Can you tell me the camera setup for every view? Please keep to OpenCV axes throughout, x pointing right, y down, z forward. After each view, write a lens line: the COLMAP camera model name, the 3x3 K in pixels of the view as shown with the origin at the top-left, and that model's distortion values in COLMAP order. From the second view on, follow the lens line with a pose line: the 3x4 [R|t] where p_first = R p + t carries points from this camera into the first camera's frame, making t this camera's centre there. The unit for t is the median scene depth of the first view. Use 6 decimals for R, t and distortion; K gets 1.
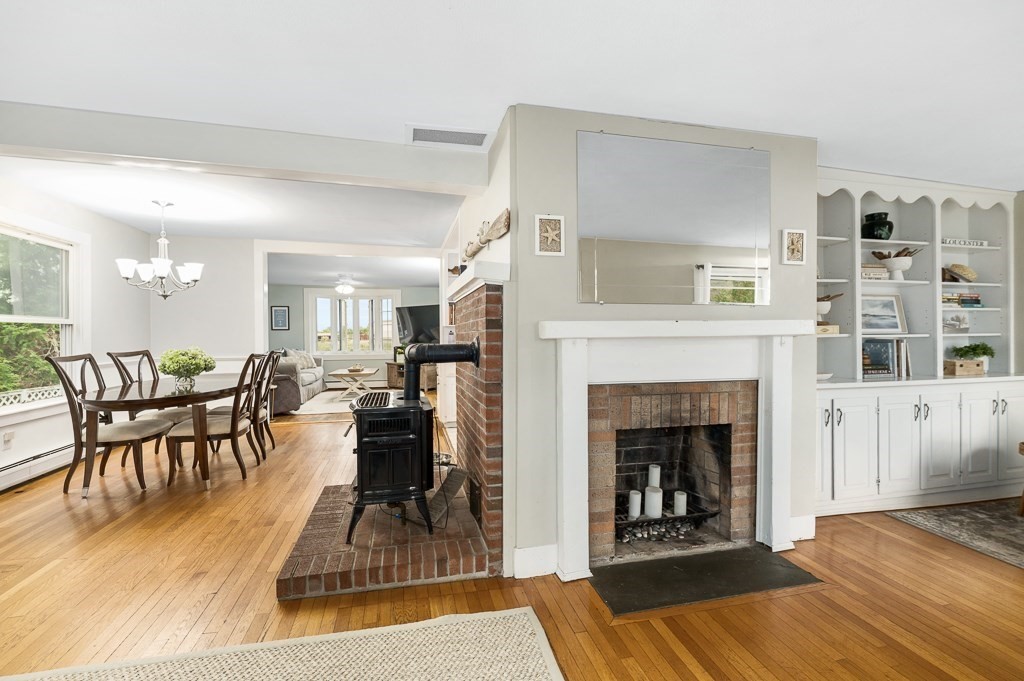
lens RADIAL K [[455.7, 0, 512.0], [0, 455.7, 340.5], [0, 0, 1]] dist [0.001797, 0.000332]
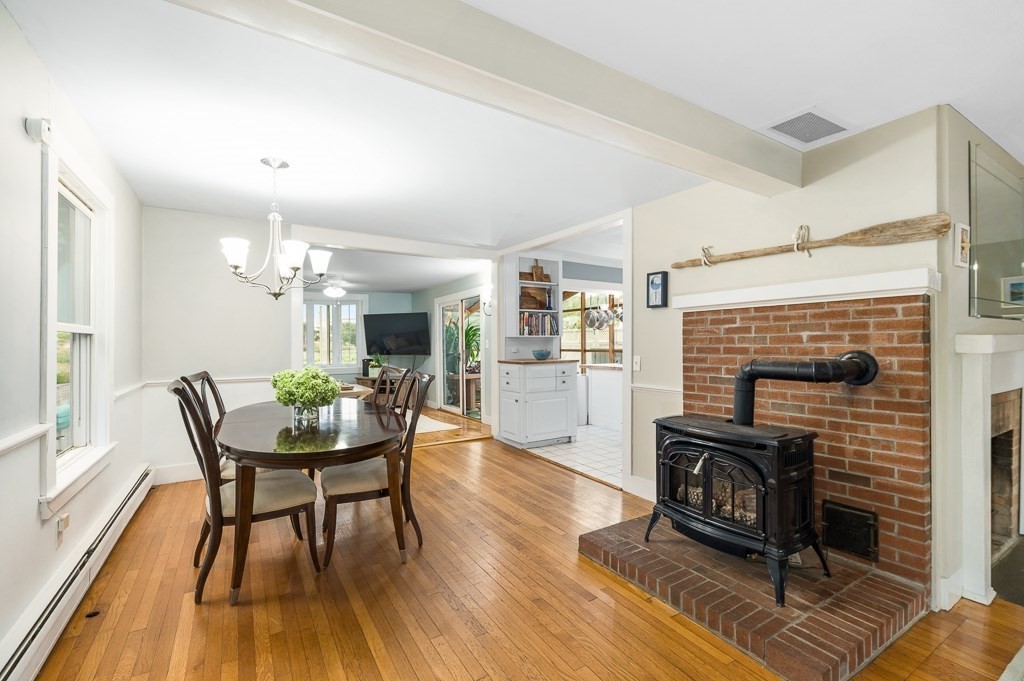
lens RADIAL K [[447.6, 0, 515.7], [0, 447.6, 343.8], [0, 0, 1]] dist [-0.000835, -0.000235]
pose [[0.948523, -0.000693, 0.316708, -0.995813], [0.004857, 0.999912, -0.012359, -0.017773], [-0.316672, 0.013261, 0.948443, 0.355431]]
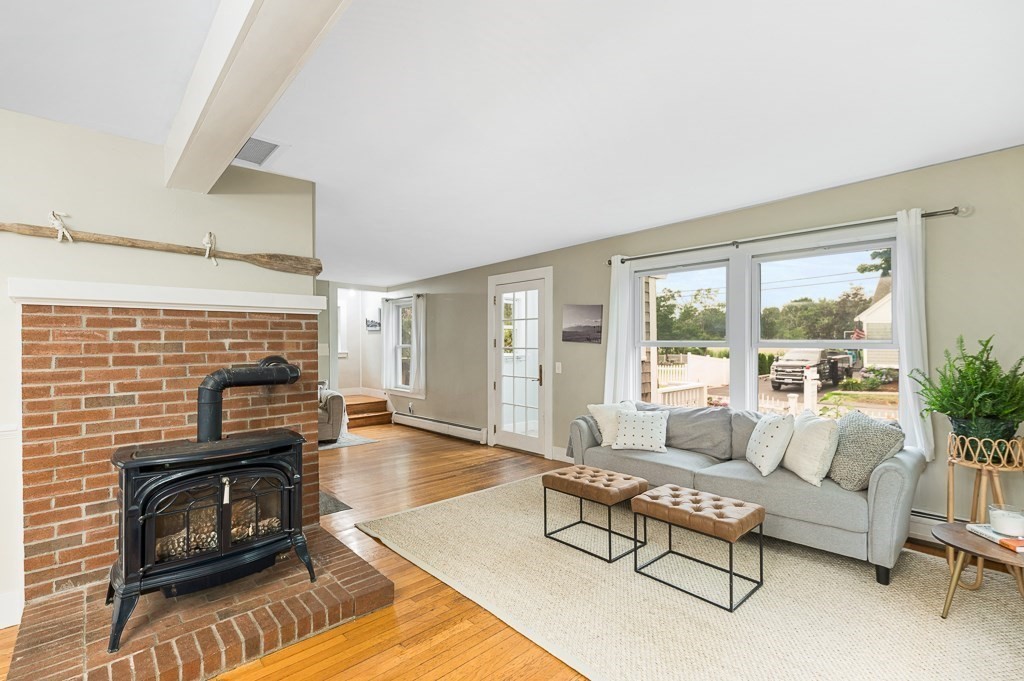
lens RADIAL K [[455.7, 0, 512.0], [0, 455.7, 340.5], [0, 0, 1]] dist [0.001797, 0.000332]
pose [[-0.492837, 0.008972, 0.870075, -1.282097], [0.017503, 0.999847, -0.000396, -0.037816], [-0.869945, 0.015033, -0.492919, 1.013291]]
